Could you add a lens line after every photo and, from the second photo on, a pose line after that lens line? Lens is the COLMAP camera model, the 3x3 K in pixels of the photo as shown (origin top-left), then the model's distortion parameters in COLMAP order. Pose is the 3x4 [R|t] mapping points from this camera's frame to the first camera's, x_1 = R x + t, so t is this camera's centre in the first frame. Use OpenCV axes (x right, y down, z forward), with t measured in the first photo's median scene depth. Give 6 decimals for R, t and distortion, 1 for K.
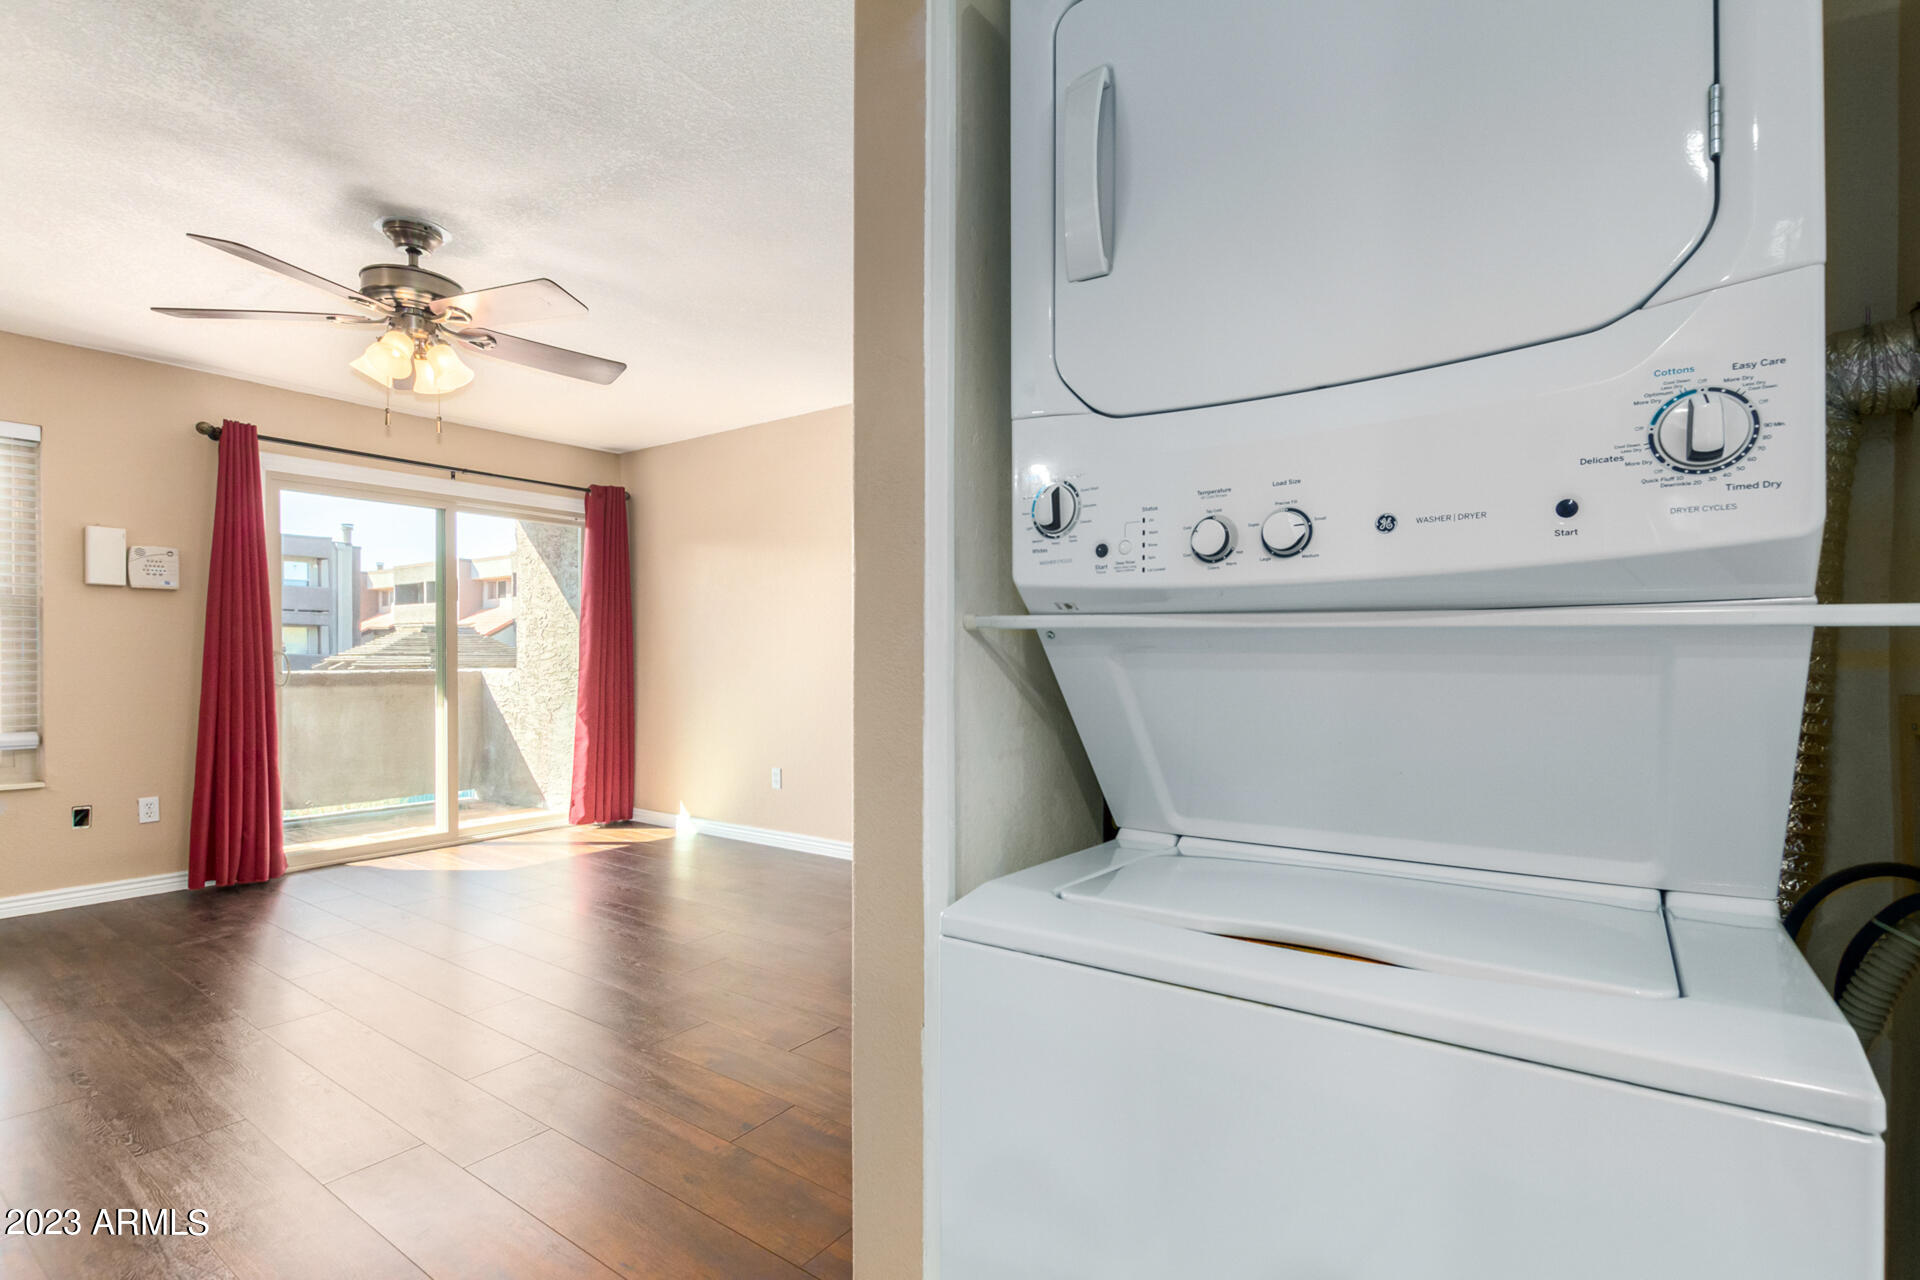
lens RADIAL K [[895.6, 0, 968.1], [0, 895.6, 664.1], [0, 0, 1]] dist [0.010555, -0.005875]
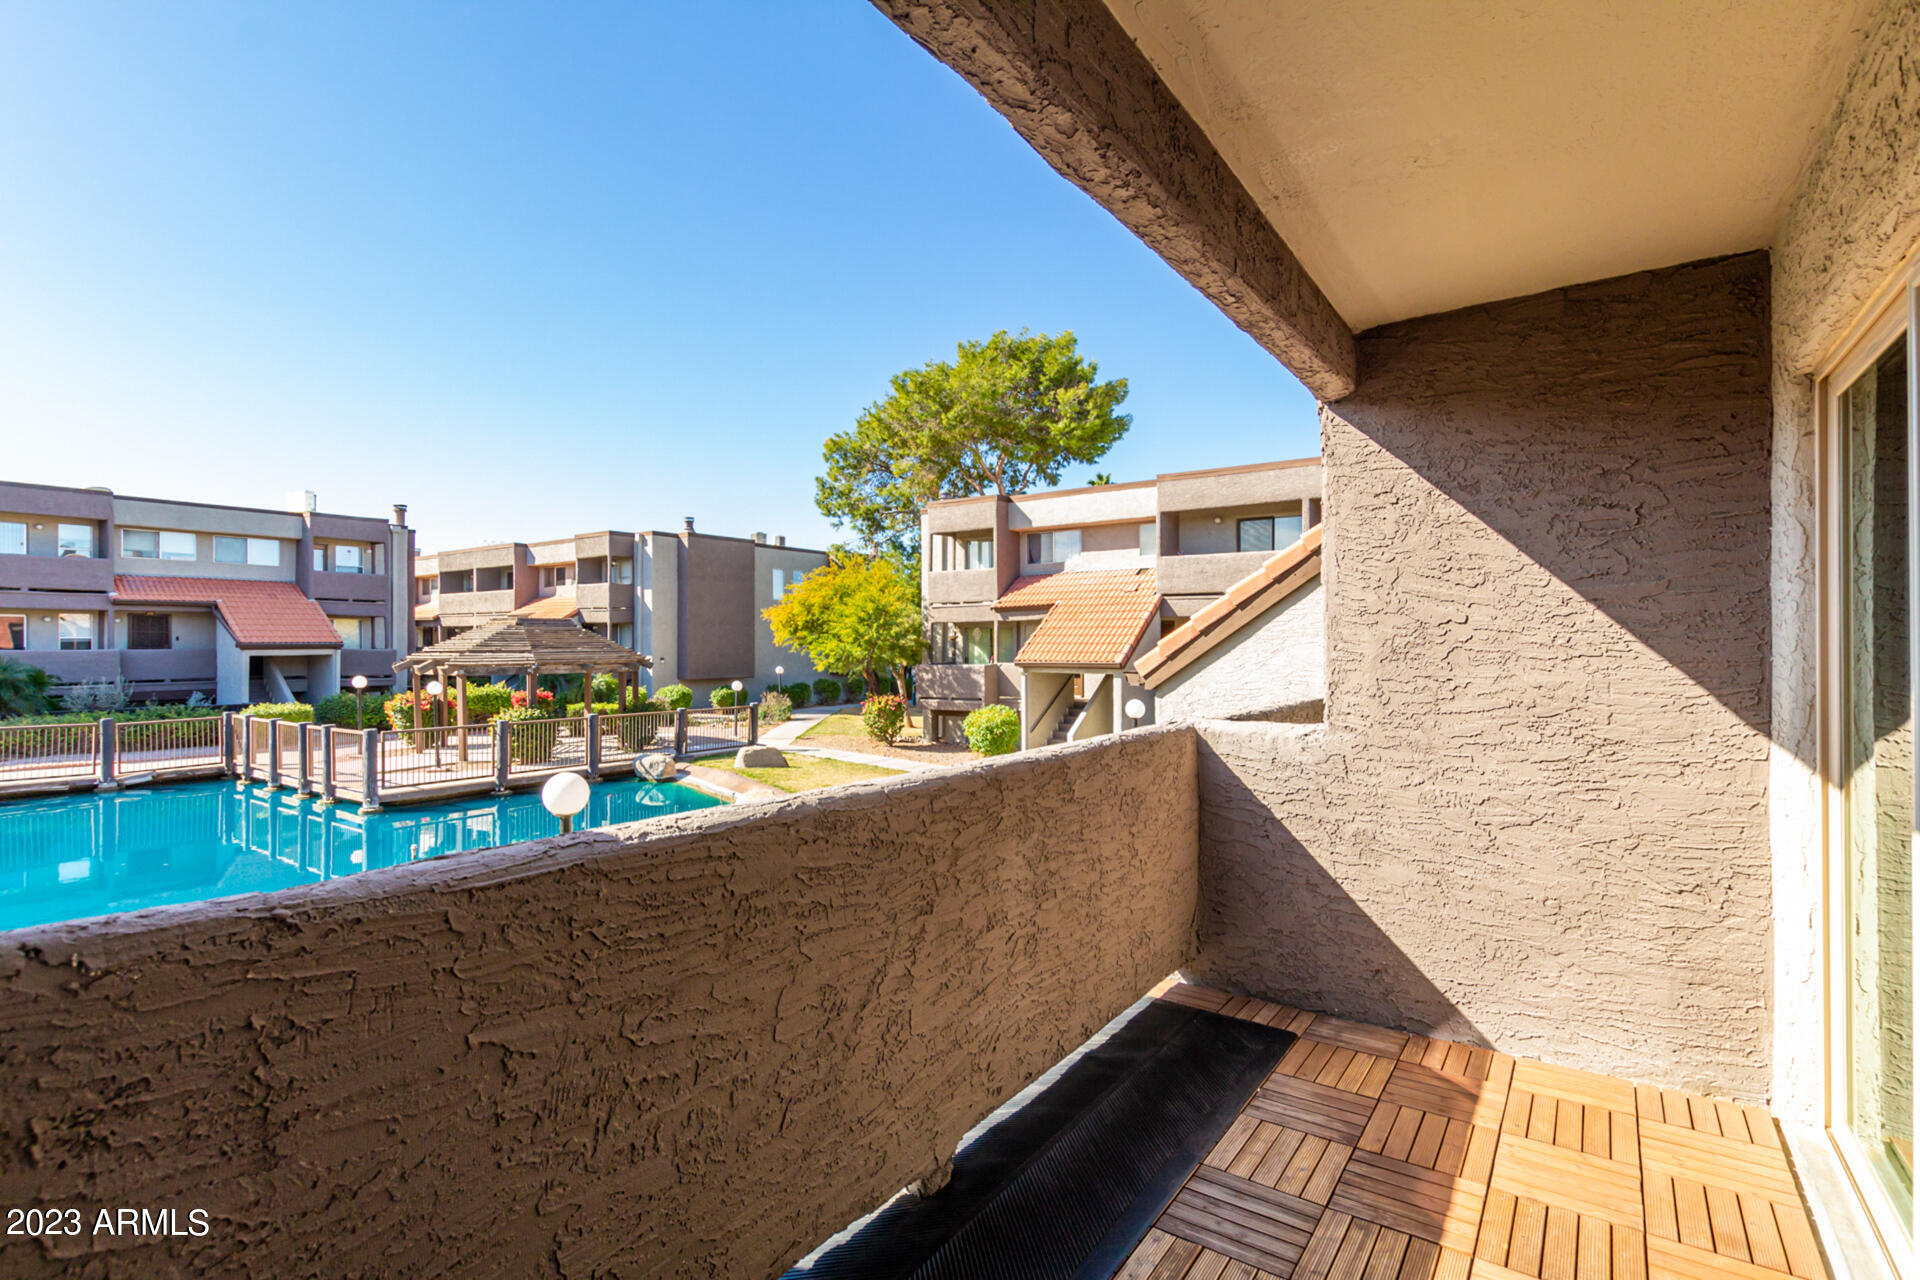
lens RADIAL K [[895.6, 0, 953.3], [0, 895.6, 645.3], [0, 0, 1]] dist [0.010555, -0.005875]
pose [[0.999988, -0.002205, -0.004266, -0.931525], [0.002177, 0.999976, -0.006553, -0.047748], [0.004281, 0.006544, 0.999969, 0.689547]]
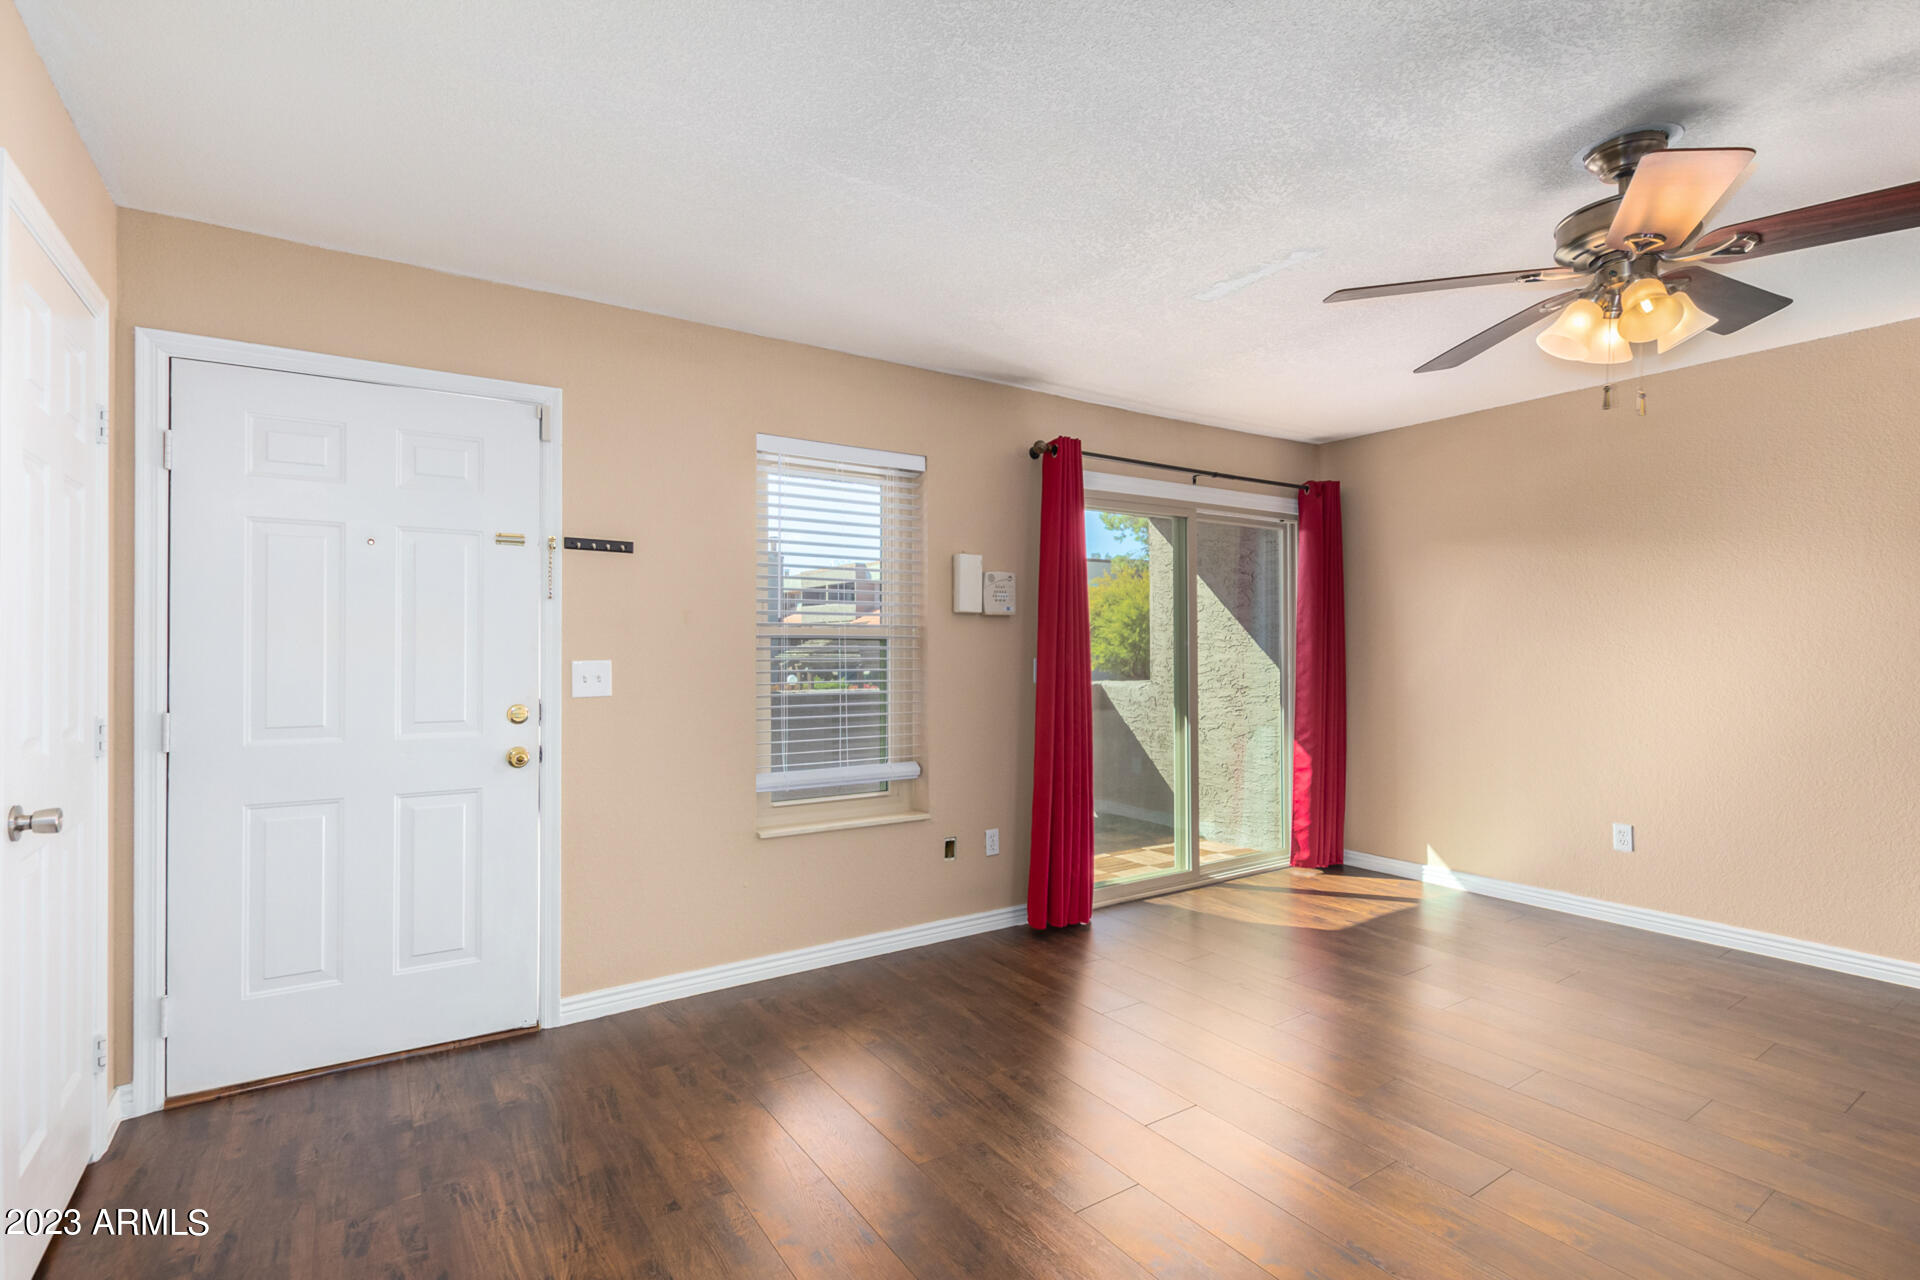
lens RADIAL K [[895.6, 0, 960.0], [0, 895.6, 647.6], [0, 0, 1]] dist [0.010555, -0.005875]
pose [[0.937175, -0.004390, -0.348832, -0.479632], [0.001277, 0.999957, -0.009155, -0.031662], [0.348857, 0.008134, 0.937141, 0.061536]]
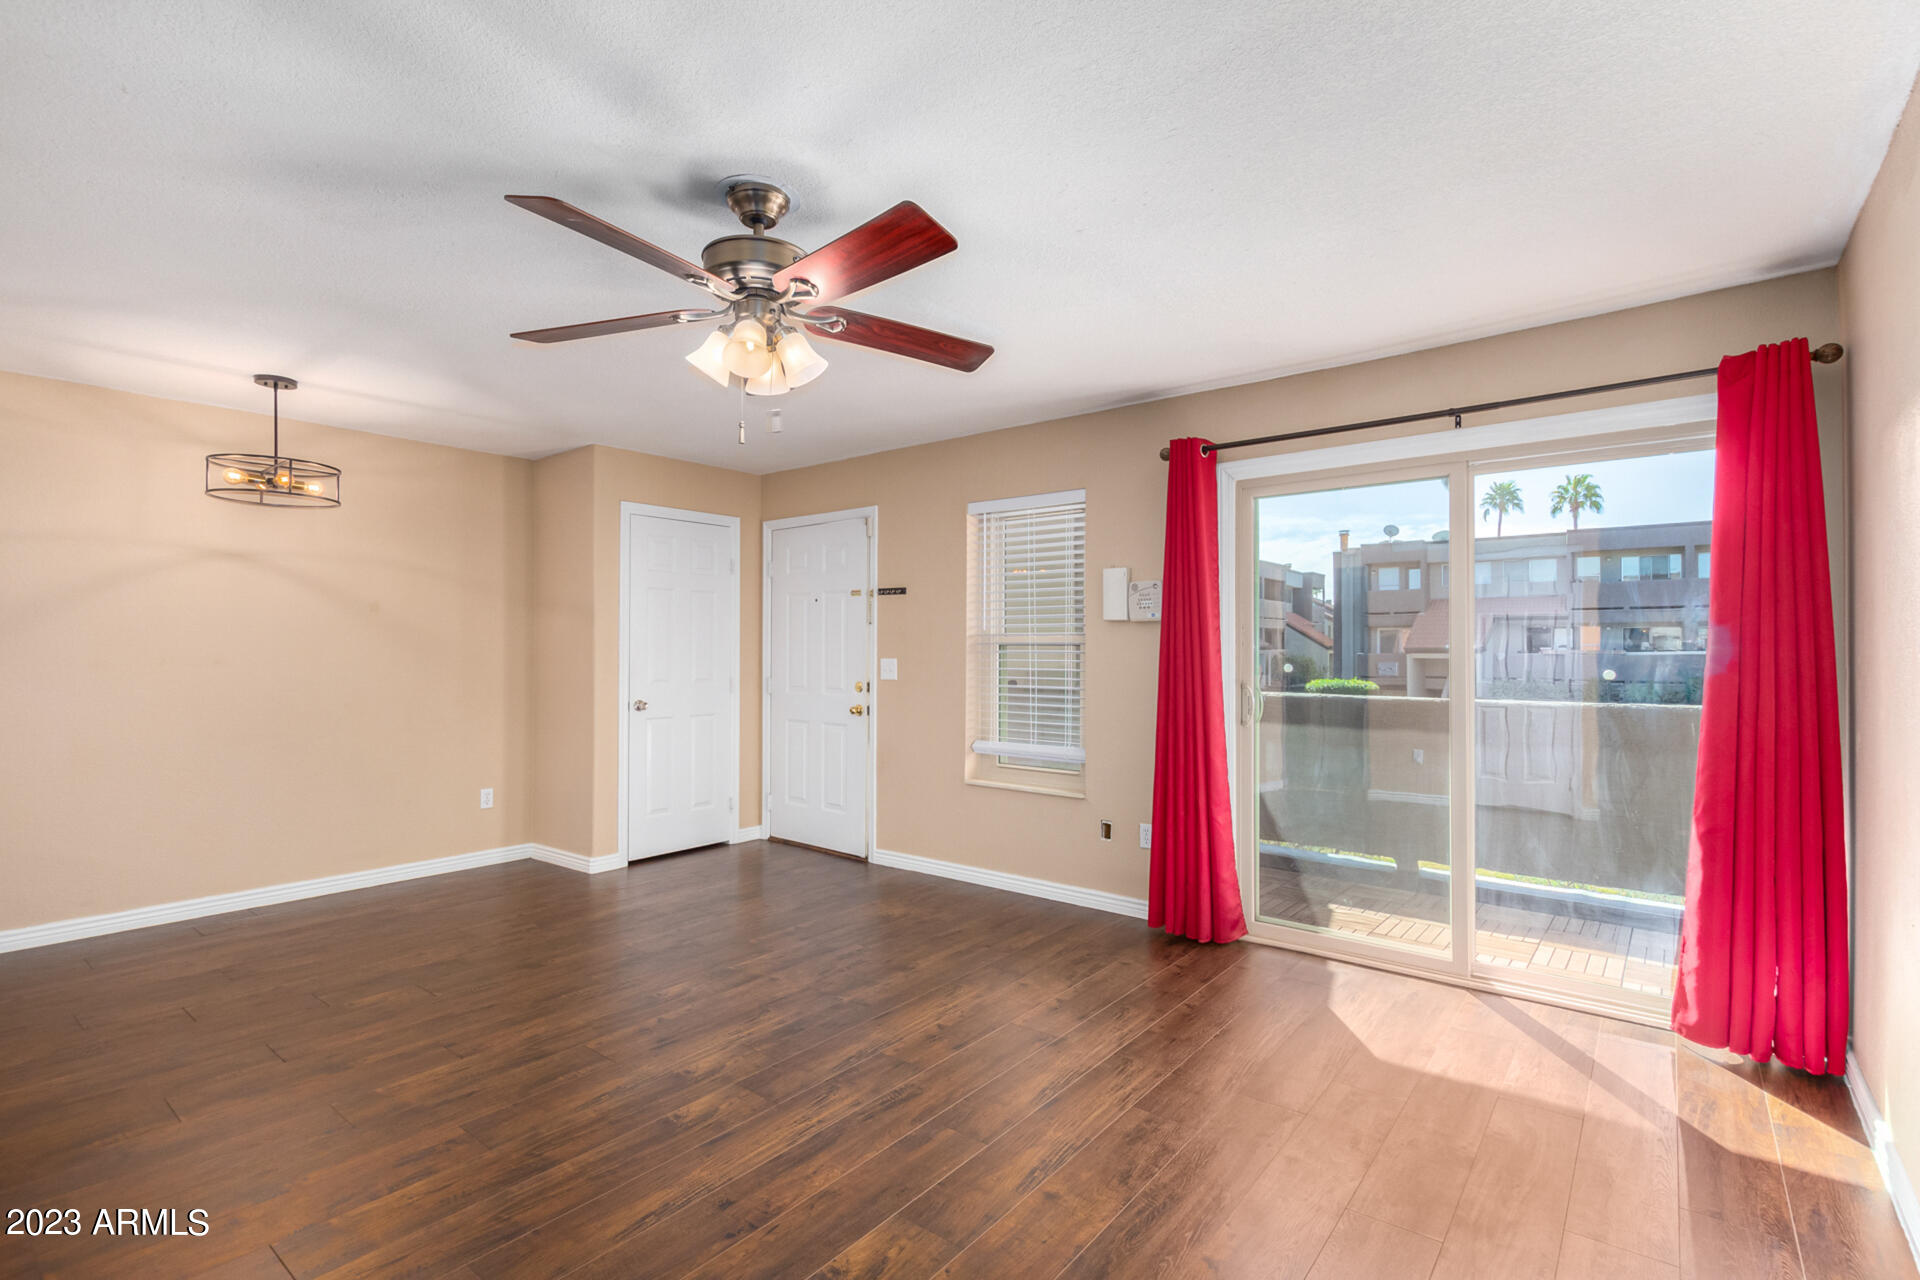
lens RADIAL K [[895.6, 0, 977.8], [0, 895.6, 642.0], [0, 0, 1]] dist [0.010555, -0.005875]
pose [[-0.044661, -0.009759, -0.998955, 0.100649], [-0.009193, 0.999914, -0.009357, -0.038938], [0.998960, 0.008765, -0.044747, 0.676208]]
